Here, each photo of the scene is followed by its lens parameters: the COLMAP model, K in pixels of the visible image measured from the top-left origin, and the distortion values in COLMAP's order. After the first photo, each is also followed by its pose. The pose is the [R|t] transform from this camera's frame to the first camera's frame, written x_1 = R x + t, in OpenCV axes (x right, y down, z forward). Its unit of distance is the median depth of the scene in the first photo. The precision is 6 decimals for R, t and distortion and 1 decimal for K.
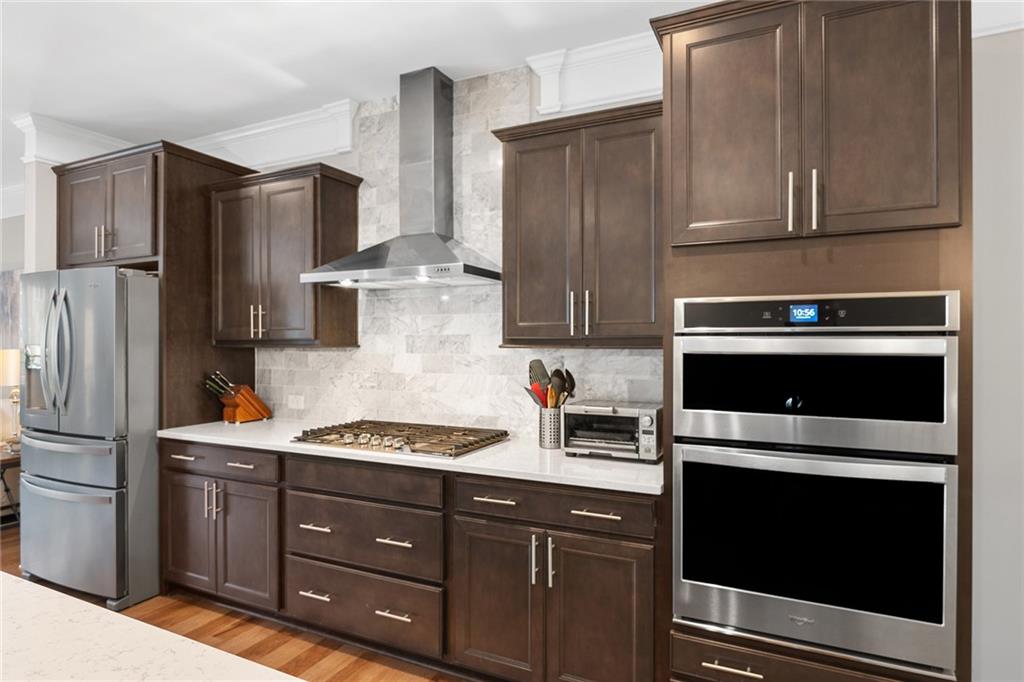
lens RADIAL K [[570.7, 0, 510.5], [0, 570.7, 342.4], [0, 0, 1]] dist [-0.009805, 0.003007]
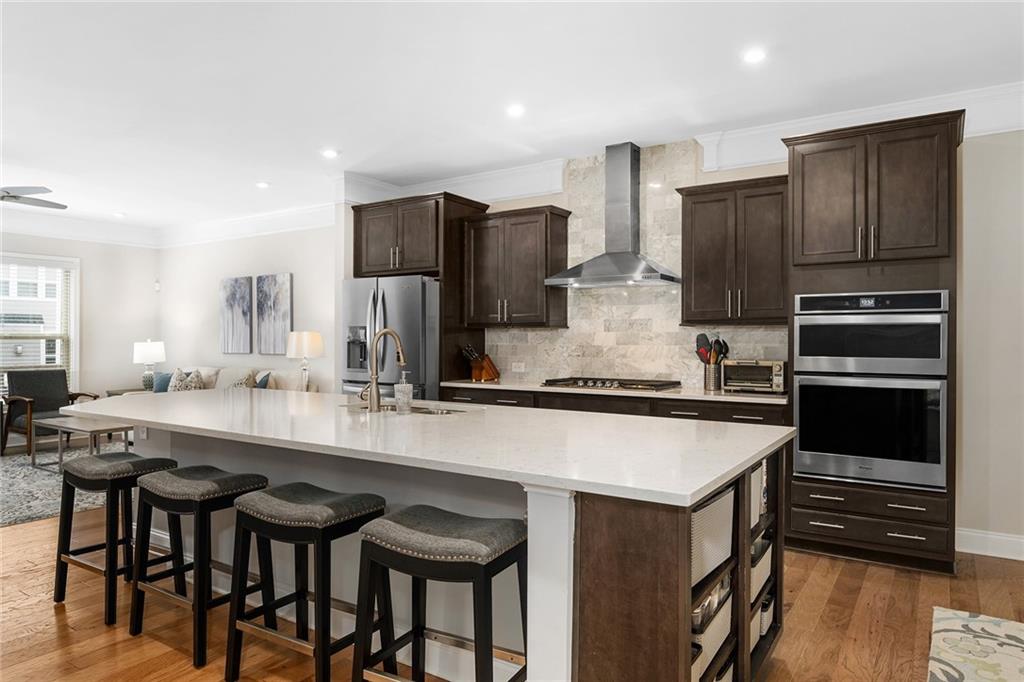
lens RADIAL K [[658.6, 0, 505.8], [0, 658.6, 339.3], [0, 0, 1]] dist [-0.001915, -0.008860]
pose [[0.988968, 0.003457, -0.148086, -0.198890], [-0.003863, 0.999990, -0.002456, 0.047199], [0.148076, 0.003001, 0.988971, -0.774516]]
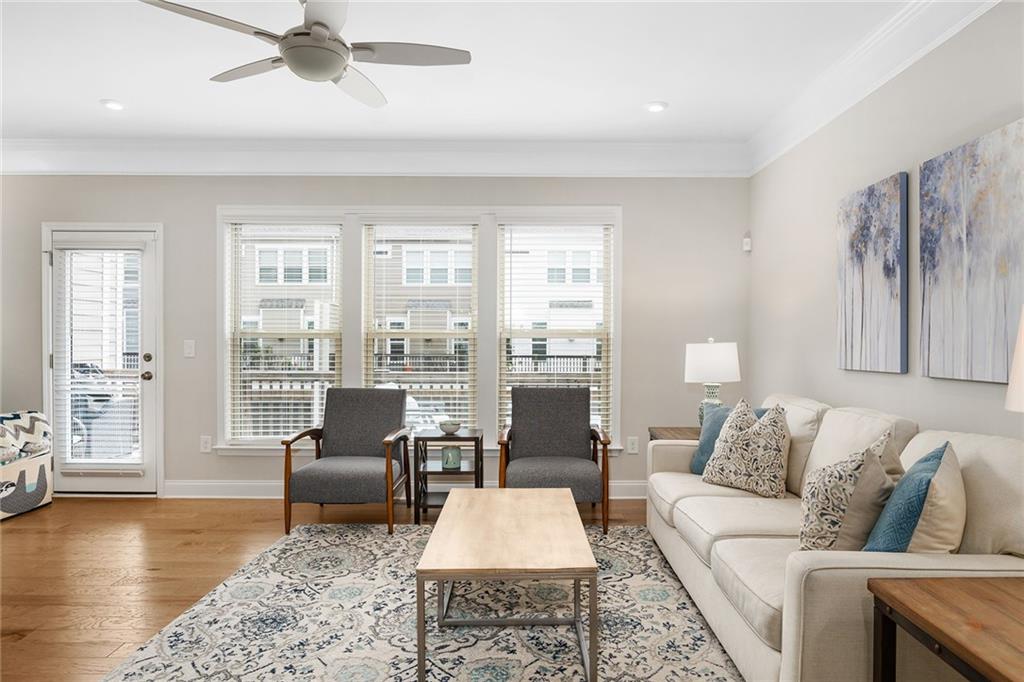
lens RADIAL K [[658.6, 0, 536.6], [0, 658.6, 343.2], [0, 0, 1]] dist [-0.001915, -0.008860]
pose [[0.452292, 0.007480, -0.891838, -0.993522], [-0.004016, 0.999972, 0.006350, 0.050830], [0.891861, 0.000710, 0.452310, 0.795906]]
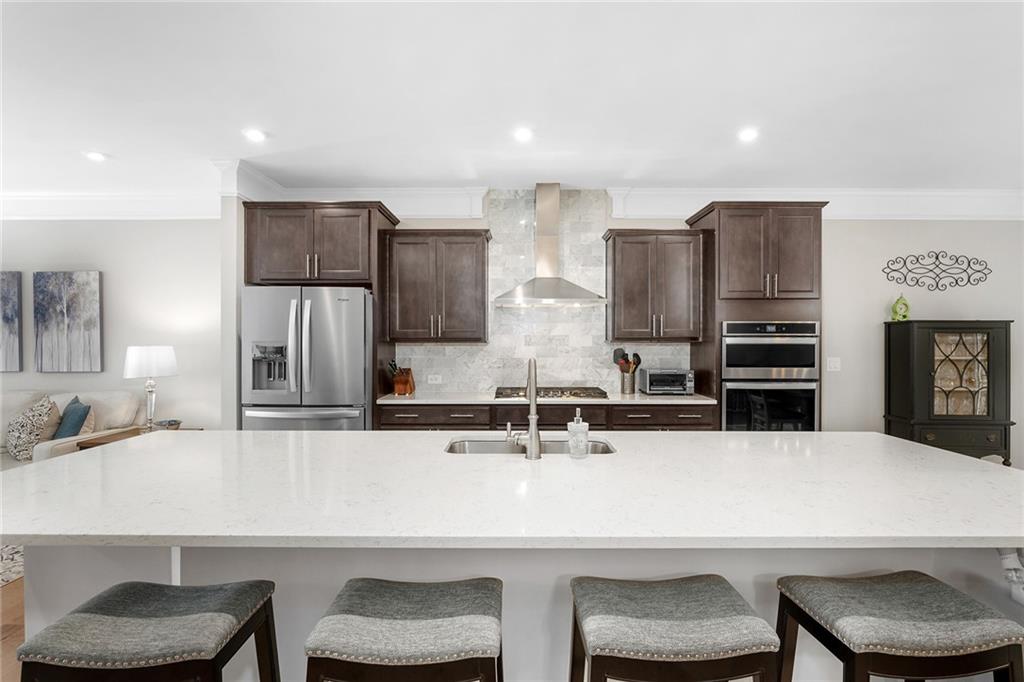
lens RADIAL K [[495.2, 0, 513.4], [0, 495.2, 344.9], [0, 0, 1]] dist [-0.007246, 0.000418]
pose [[0.901904, -0.004228, 0.431915, -0.916850], [-0.000270, 0.999946, 0.010352, 0.000620], [-0.431936, -0.009454, 0.901855, -0.321168]]
